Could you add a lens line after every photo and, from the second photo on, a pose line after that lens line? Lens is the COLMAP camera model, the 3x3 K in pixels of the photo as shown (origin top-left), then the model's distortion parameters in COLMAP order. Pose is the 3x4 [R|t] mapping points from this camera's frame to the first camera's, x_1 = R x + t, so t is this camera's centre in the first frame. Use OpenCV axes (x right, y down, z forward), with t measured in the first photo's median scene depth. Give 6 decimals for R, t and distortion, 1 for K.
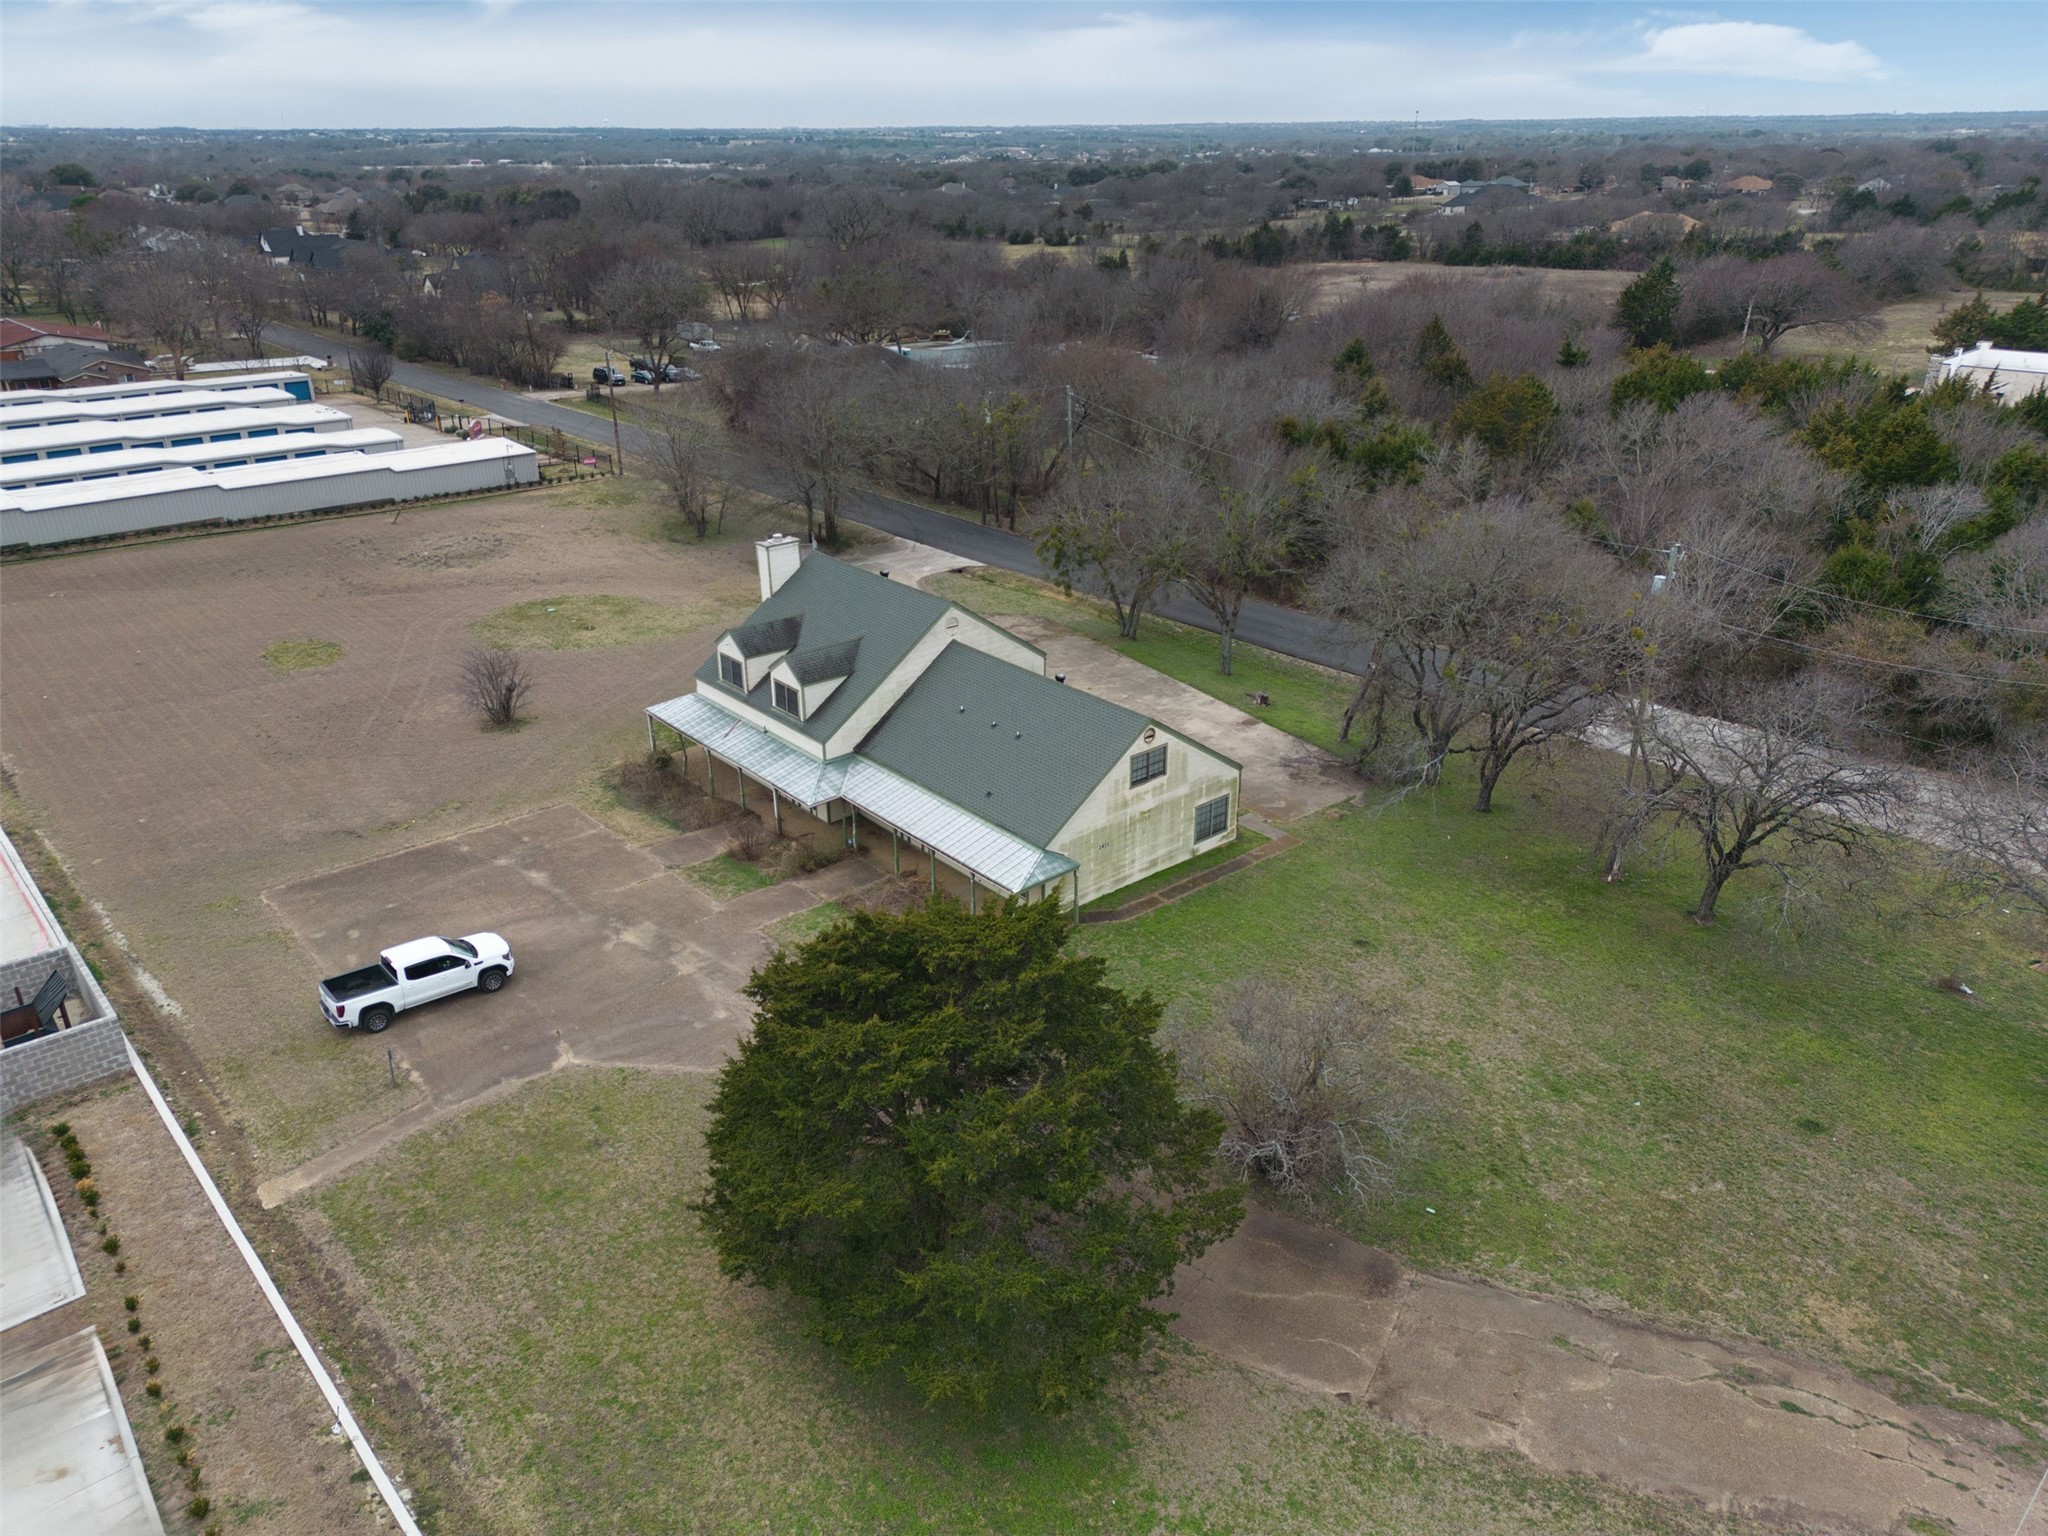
lens RADIAL K [[1443.9, 0, 1027.0], [0, 1443.9, 740.1], [0, 0, 1]] dist [0.081675, -0.078015]
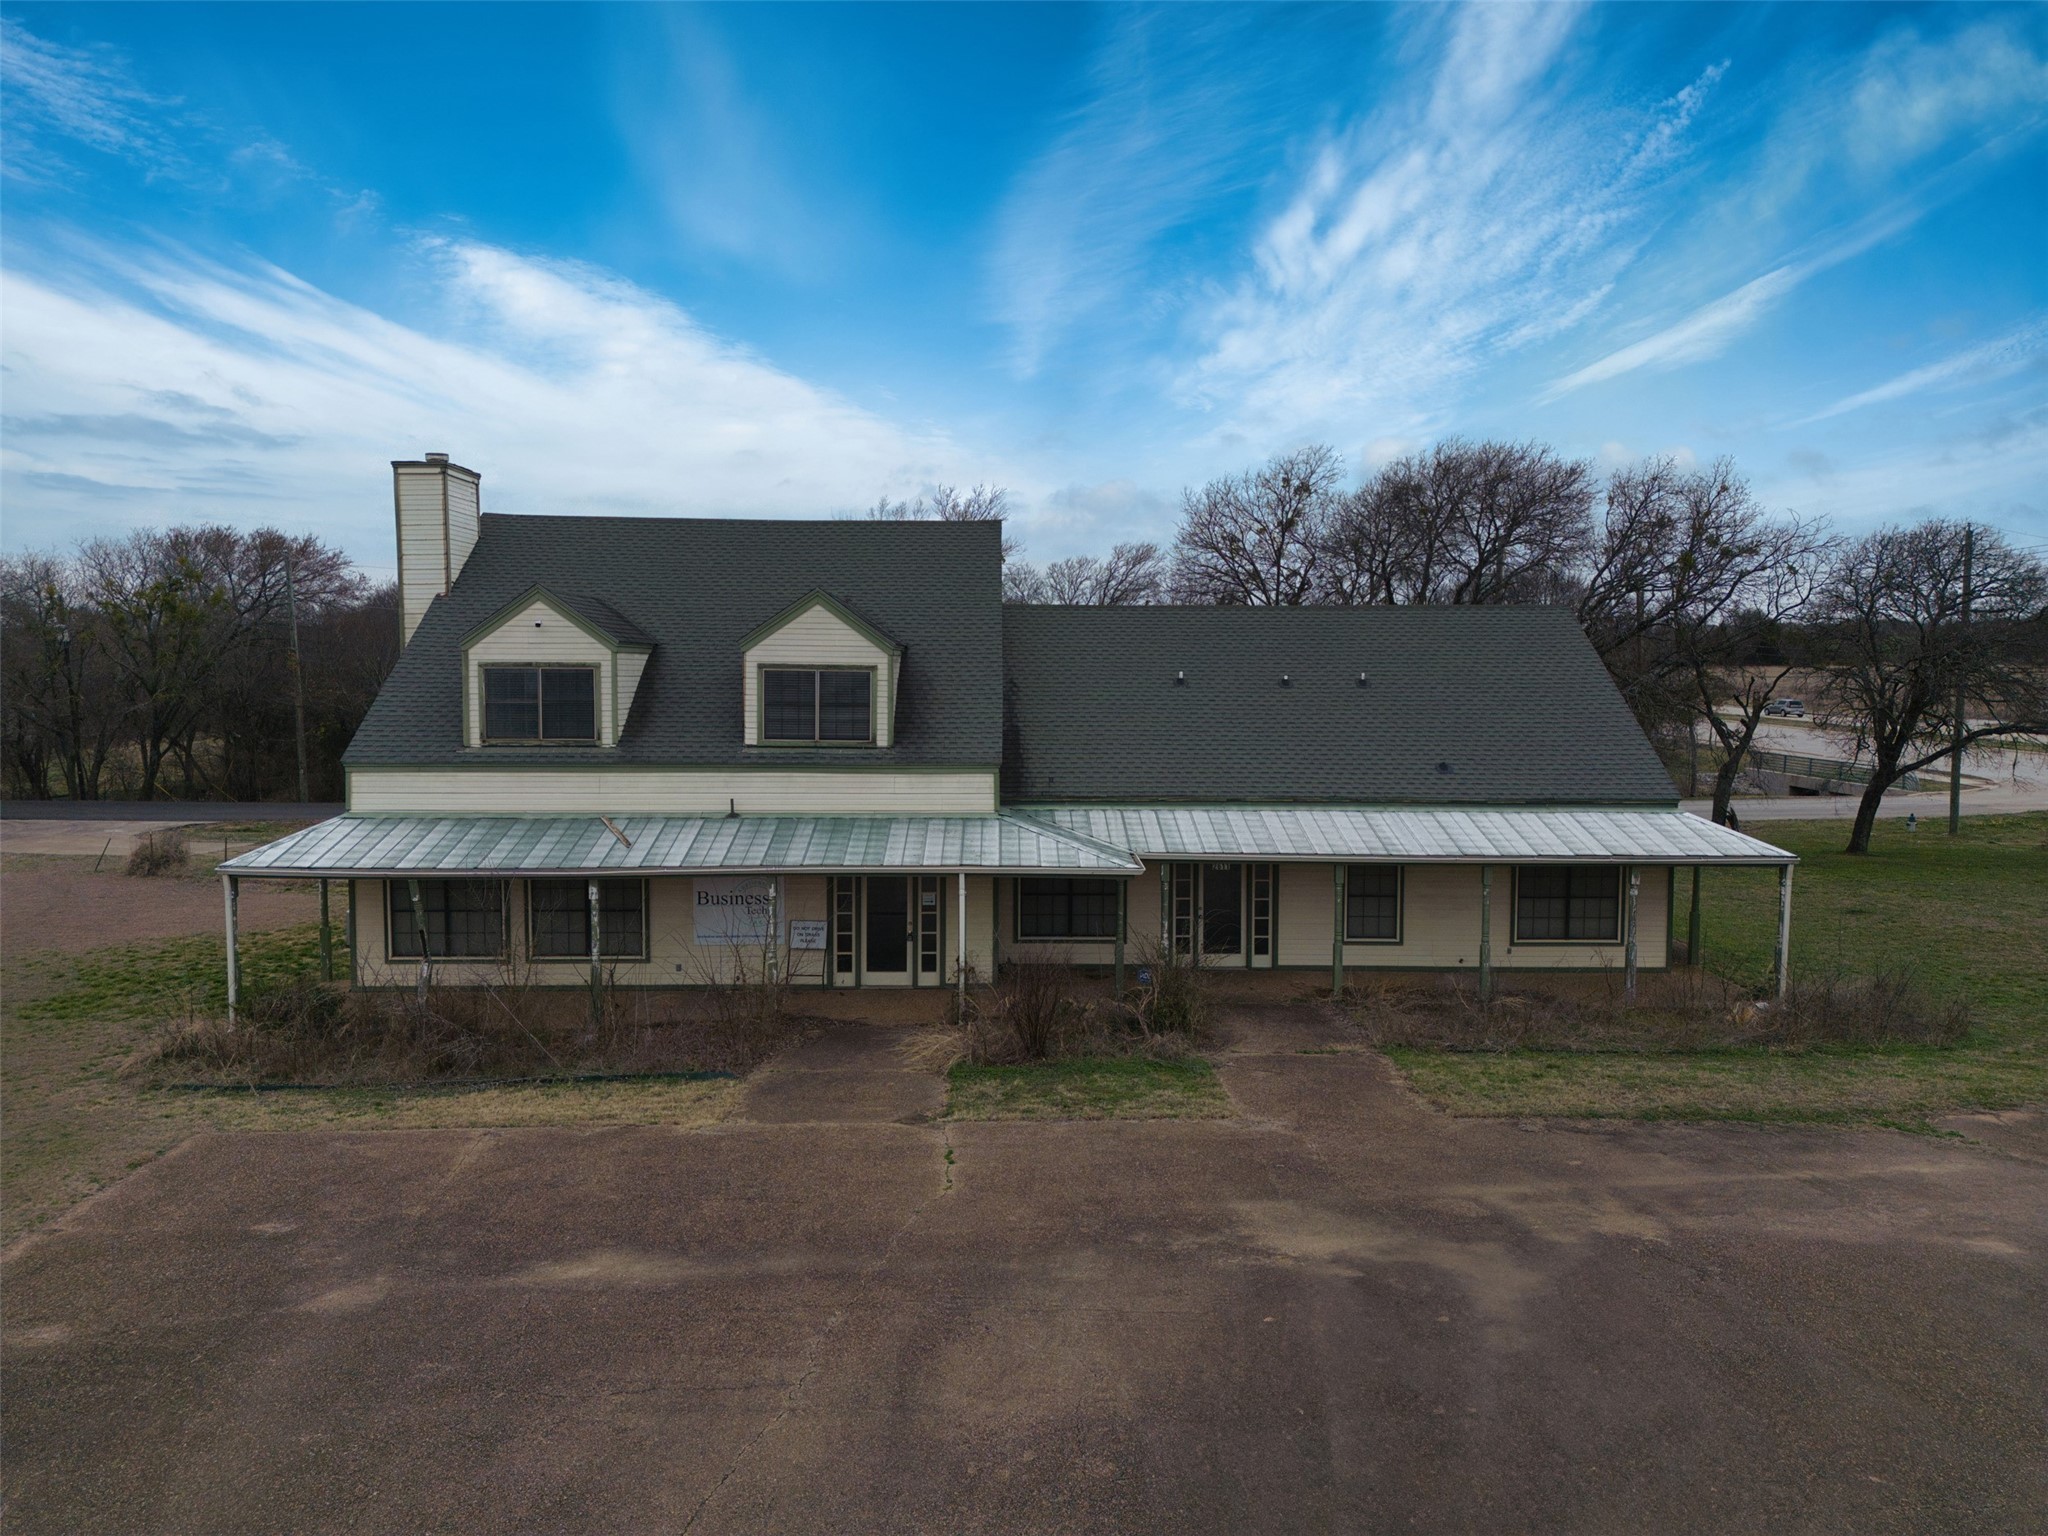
lens RADIAL K [[1434.1, 0, 1027.2], [0, 1434.1, 758.5], [0, 0, 1]] dist [0.083303, -0.096775]
pose [[0.632347, -0.047843, 0.773207, -0.431456], [0.290274, 0.940010, -0.179229, 0.071864], [-0.718247, 0.337777, 0.608300, 0.720690]]
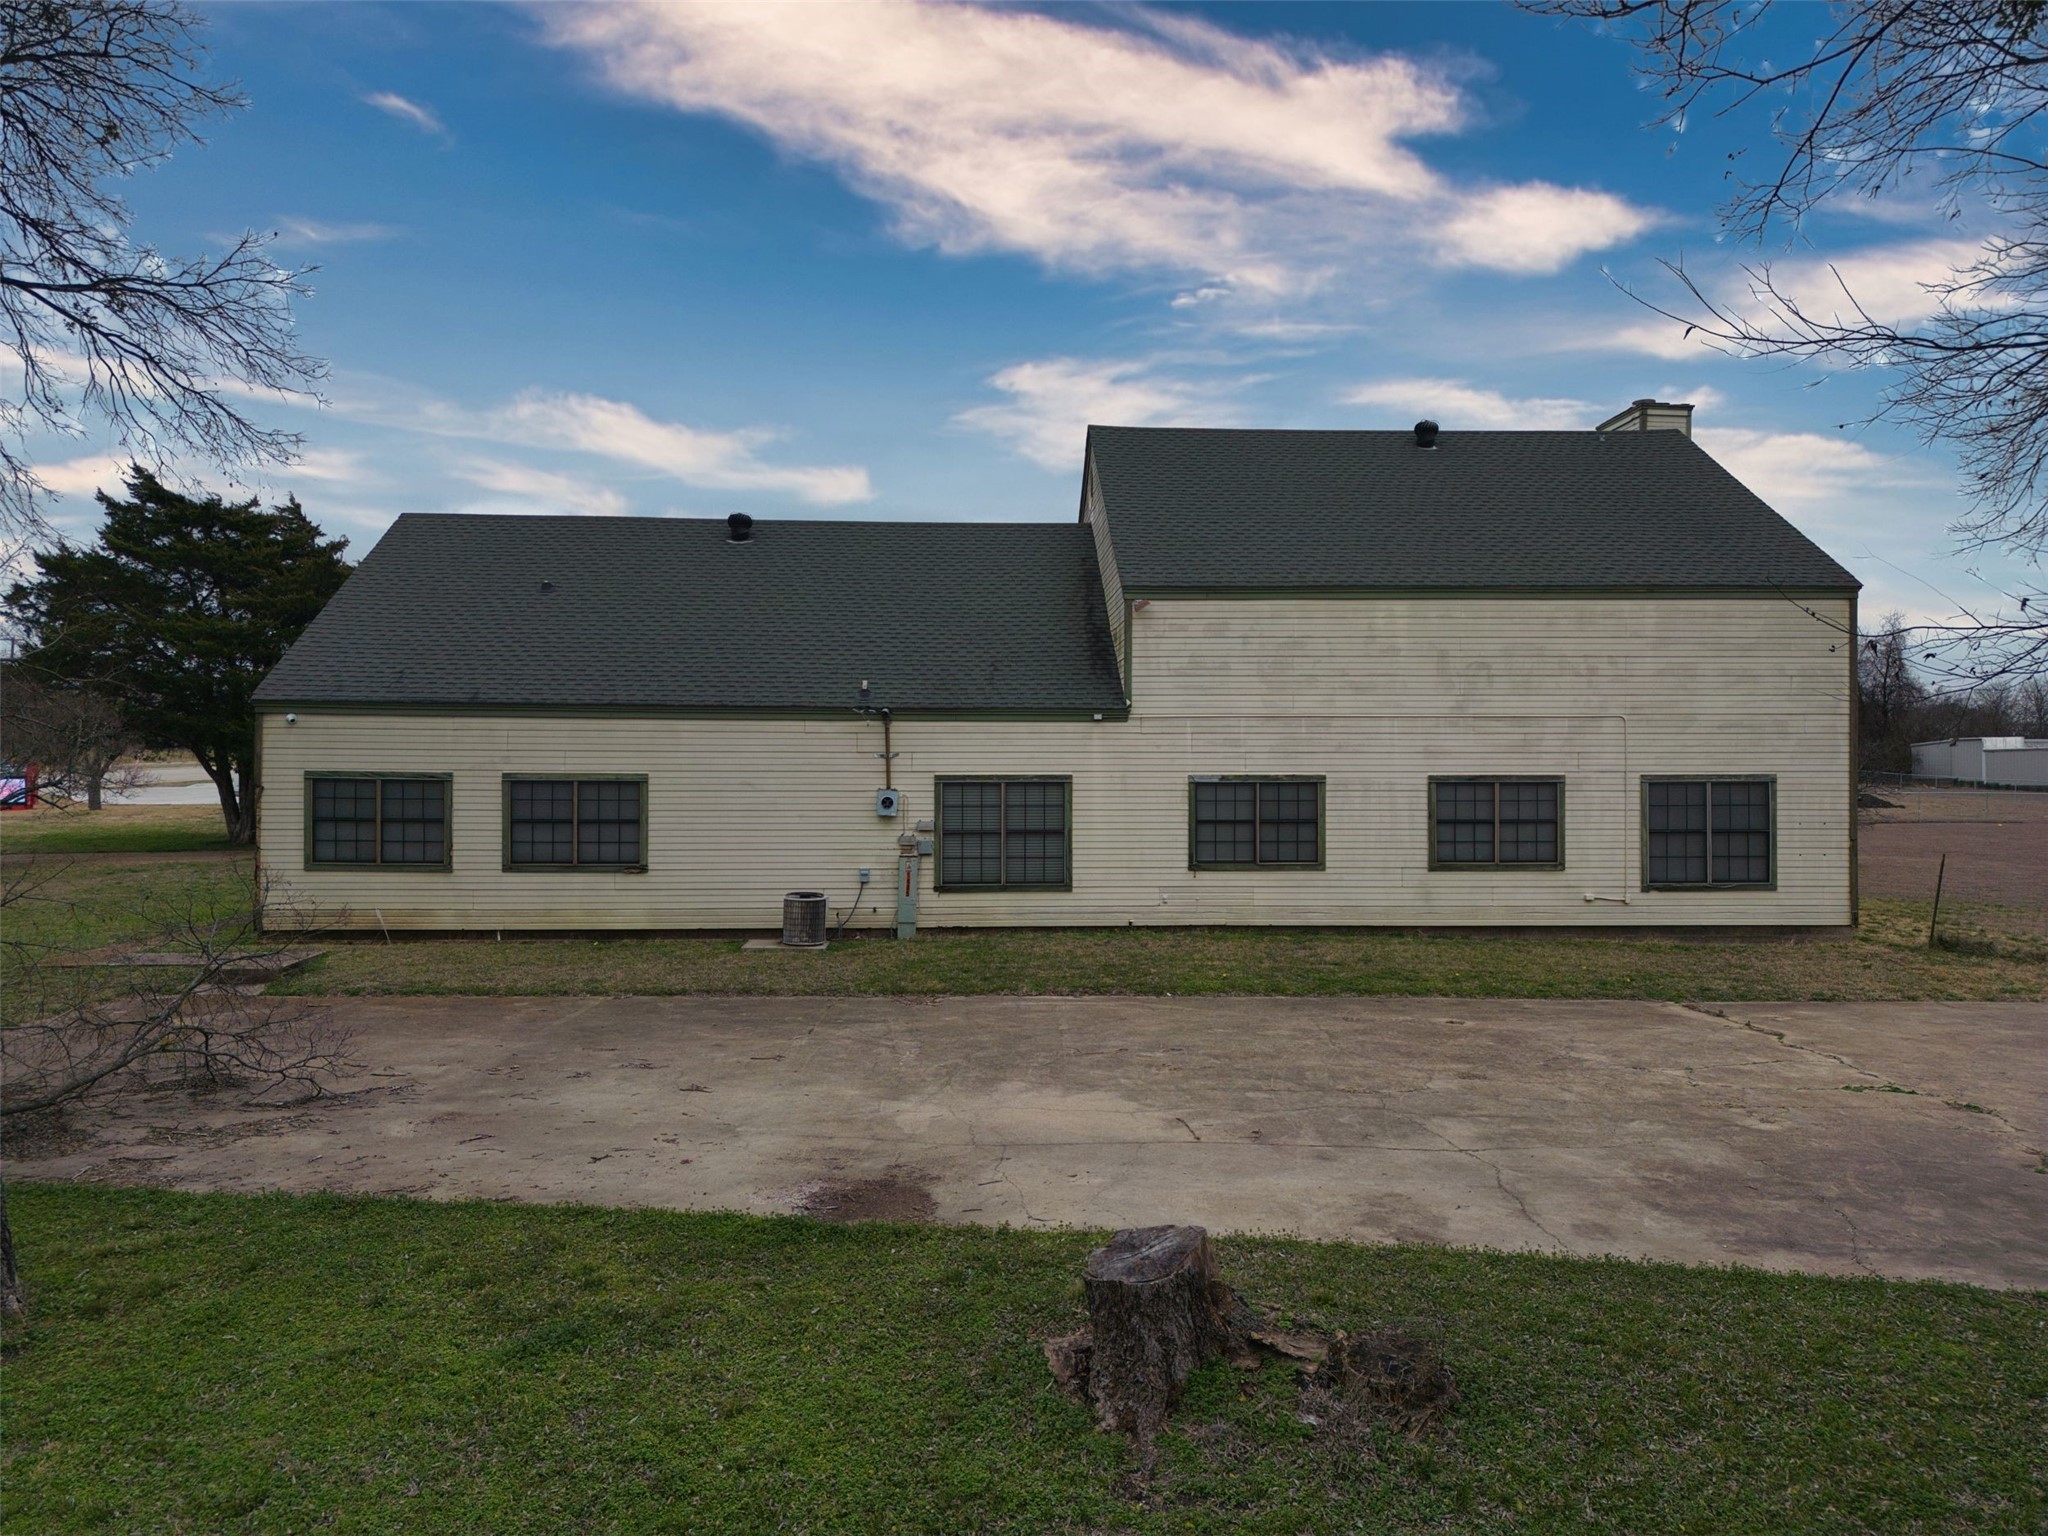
lens RADIAL K [[1425.3, 0, 1029.3], [0, 1425.3, 769.7], [0, 0, 1]] dist [0.087273, -0.085168]
pose [[-0.612658, 0.000307, -0.790348, 0.291504], [-0.298028, 0.926089, 0.231383, -0.095754], [0.732004, 0.377304, -0.567284, 1.264480]]
